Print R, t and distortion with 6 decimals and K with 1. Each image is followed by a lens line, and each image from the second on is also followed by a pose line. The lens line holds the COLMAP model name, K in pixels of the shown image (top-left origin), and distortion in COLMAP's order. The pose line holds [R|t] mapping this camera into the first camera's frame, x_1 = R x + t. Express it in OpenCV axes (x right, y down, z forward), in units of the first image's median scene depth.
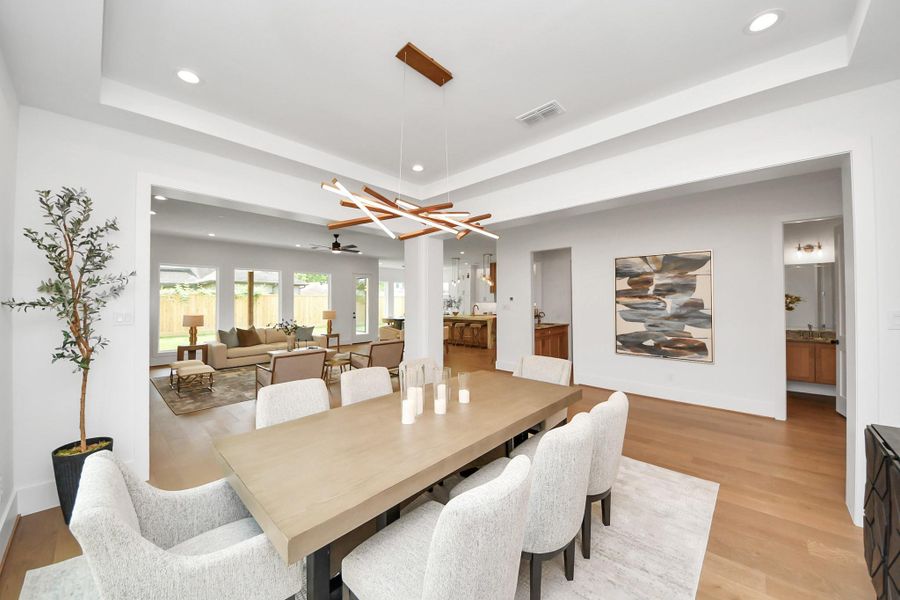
lens RADIAL K [[324.1, 0, 421.3], [0, 324.1, 299.2], [0, 0, 1]] dist [-0.000327, -0.000045]
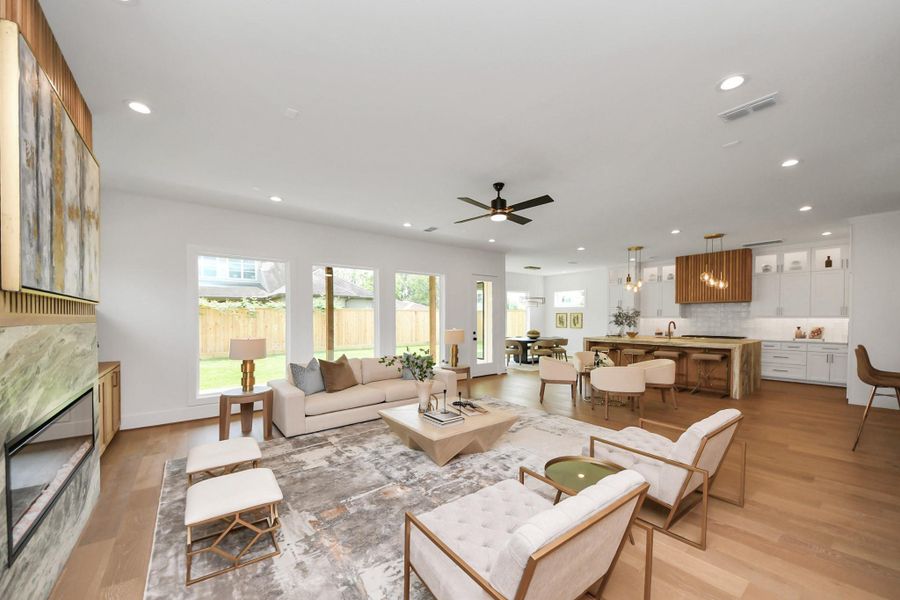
lens RADIAL K [[351.5, 0, 446.9], [0, 351.5, 328.6], [0, 0, 1]] dist [0.000116, -0.000293]
pose [[0.990618, 0.003500, -0.136617, -0.211391], [0.001645, 0.999294, 0.037532, 0.007752], [0.136652, -0.037405, 0.989913, 0.337814]]
